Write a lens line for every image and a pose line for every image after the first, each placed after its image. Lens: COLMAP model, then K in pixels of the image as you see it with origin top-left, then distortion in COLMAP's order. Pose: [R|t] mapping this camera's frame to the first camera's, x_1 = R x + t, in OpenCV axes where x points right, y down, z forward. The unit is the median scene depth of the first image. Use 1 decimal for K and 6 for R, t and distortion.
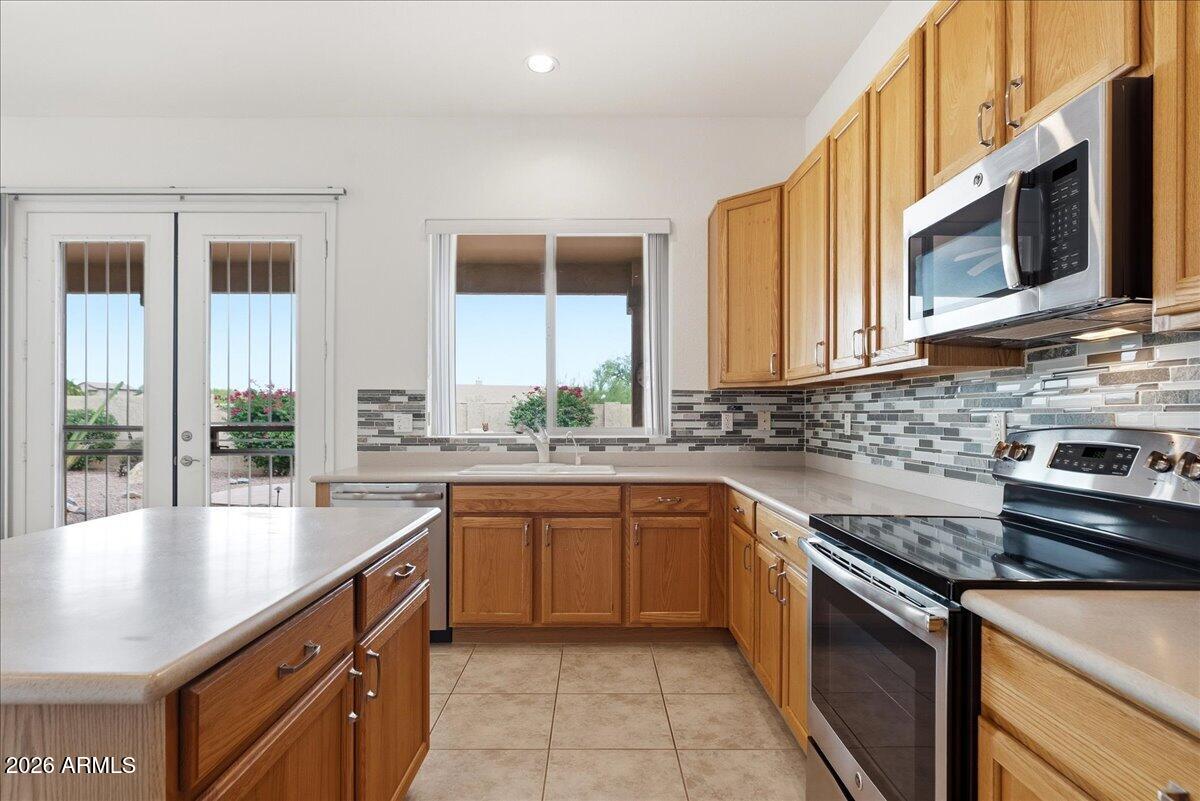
lens RADIAL K [[626.2, 0, 600.0], [0, 626.2, 400.5], [0, 0, 1]] dist [-0.001676, -0.000022]
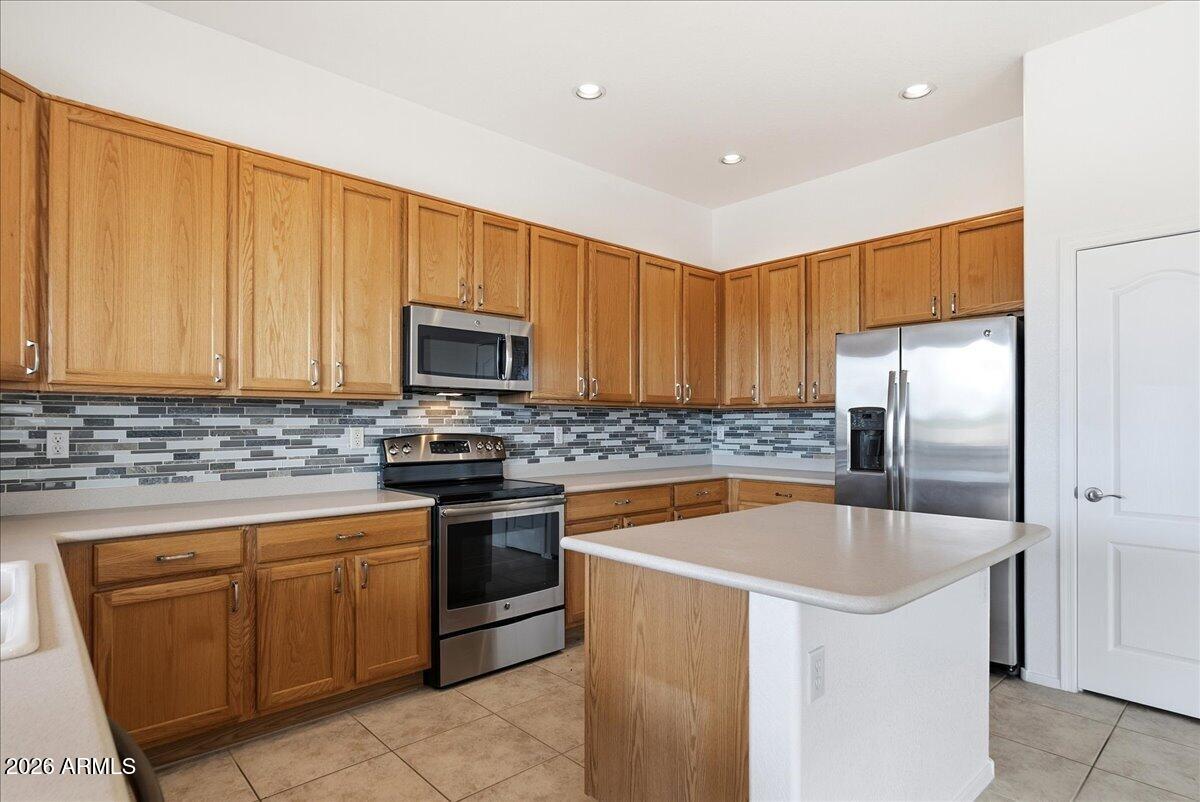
lens RADIAL K [[633.7, 0, 598.7], [0, 633.7, 412.6], [0, 0, 1]] dist [-0.000930, 0.000129]
pose [[-0.672222, 0.009531, 0.740288, -0.525895], [-0.016600, 0.999472, -0.027942, 0.008125], [-0.740163, -0.031072, -0.671709, 0.857753]]
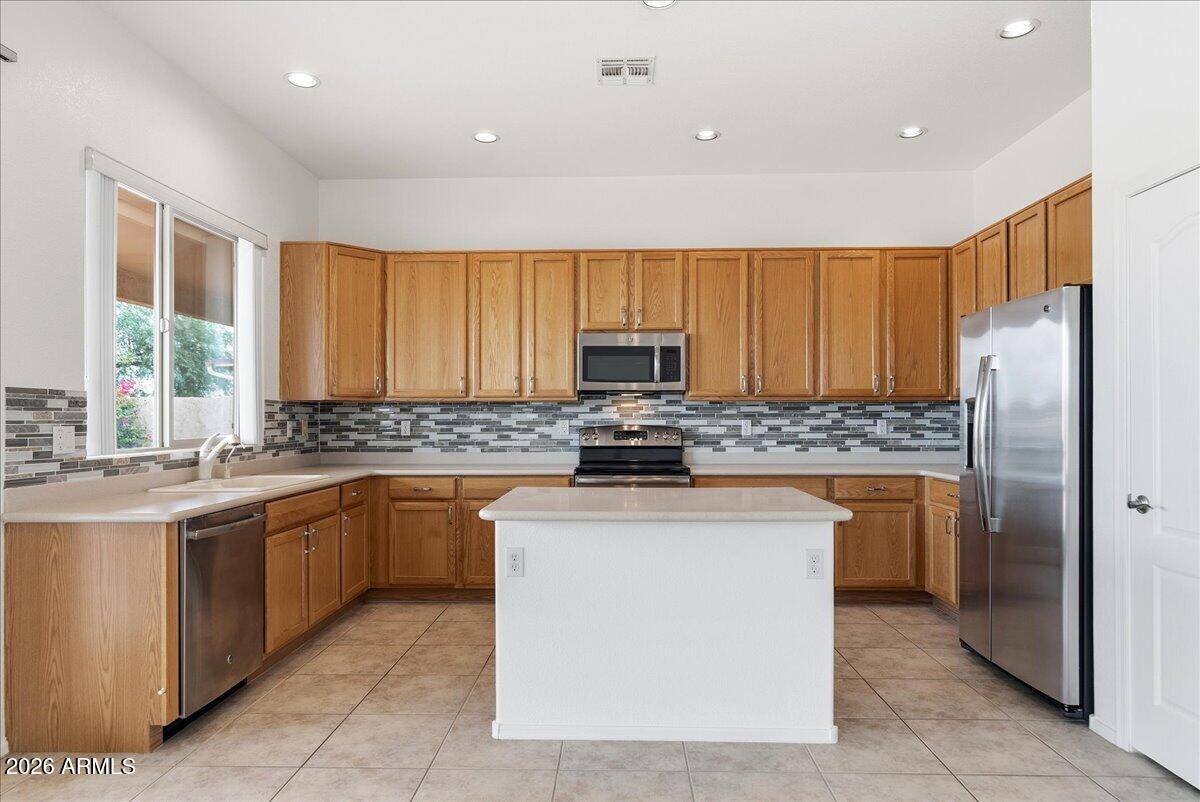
lens RADIAL K [[712.9, 0, 600.0], [0, 712.9, 401.0], [0, 0, 1]] dist [-0.017745, -0.001249]
pose [[0.034323, 0.020743, 0.999196, -1.044221], [-0.018390, 0.999628, -0.020120, -0.000698], [-0.999242, -0.017685, 0.034691, 0.405582]]
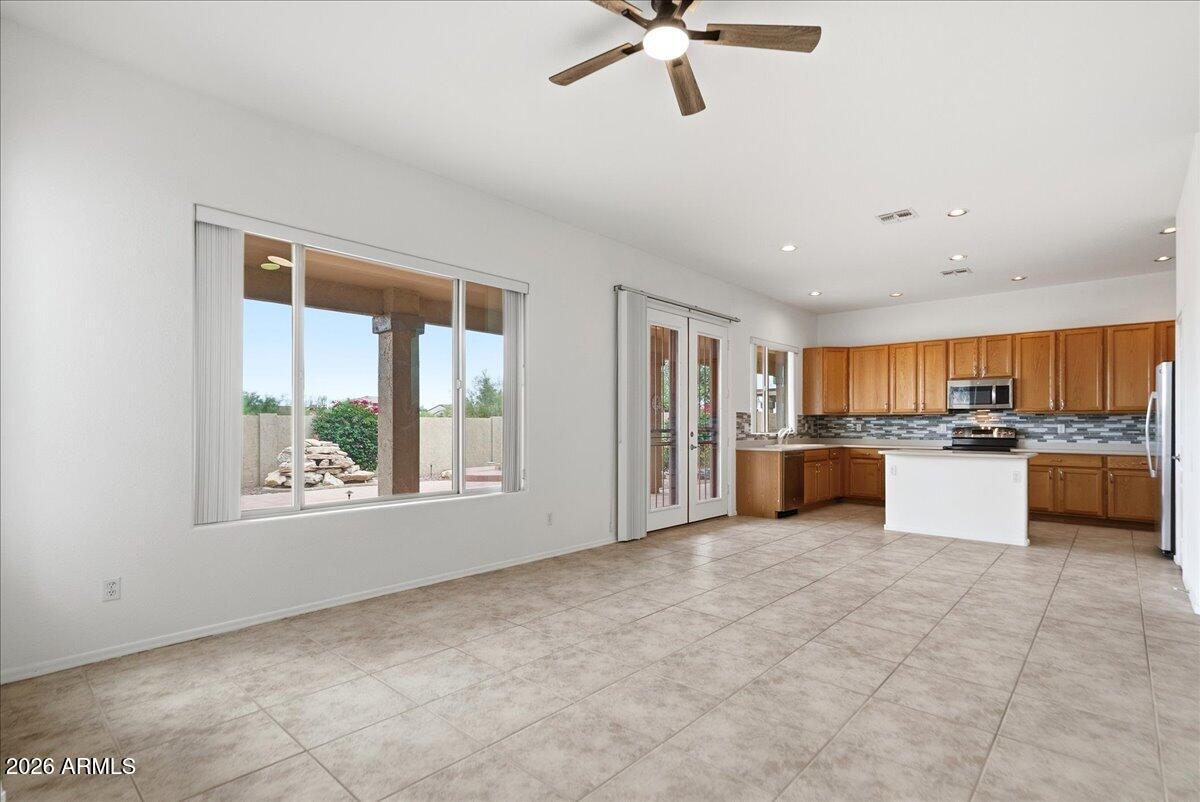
lens RADIAL K [[567.3, 0, 604.0], [0, 567.3, 417.1], [0, 0, 1]] dist [-0.000986, 0.000168]
pose [[0.676399, 0.012727, 0.736426, -2.136742], [-0.019697, 0.999806, 0.000812, 0.007390], [-0.736272, -0.015054, 0.676518, 0.012822]]
